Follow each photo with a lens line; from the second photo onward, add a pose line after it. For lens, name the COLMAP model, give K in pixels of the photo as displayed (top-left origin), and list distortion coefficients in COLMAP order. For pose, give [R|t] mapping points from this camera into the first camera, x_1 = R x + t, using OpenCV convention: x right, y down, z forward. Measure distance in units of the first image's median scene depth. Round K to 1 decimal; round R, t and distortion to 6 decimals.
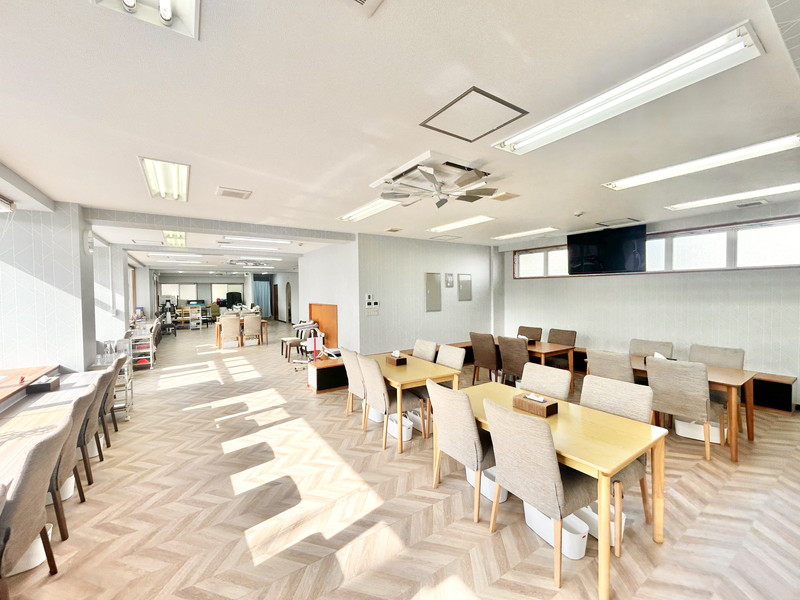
lens RADIAL K [[324.0, 0, 400.0], [0, 324.0, 300.0], [0, 0, 1]] dist [-0.001508, -0.000638]
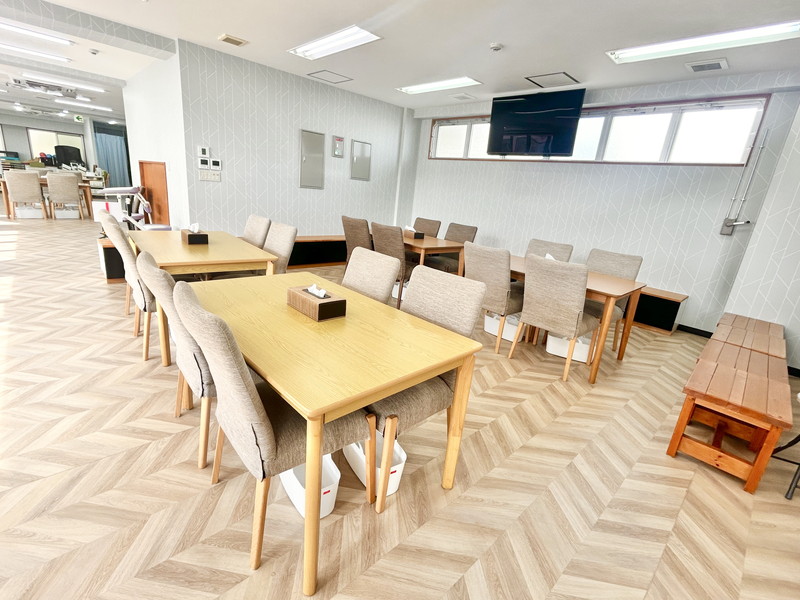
lens RADIAL K [[368.1, 0, 400.0], [0, 368.1, 300.0], [0, 0, 1]] dist [-0.002565, 0.000213]
pose [[0.980136, 0.051313, 0.191574, 0.220752], [-0.101274, 0.960012, 0.260998, 0.058656], [-0.170521, -0.275214, 0.946139, 0.149498]]
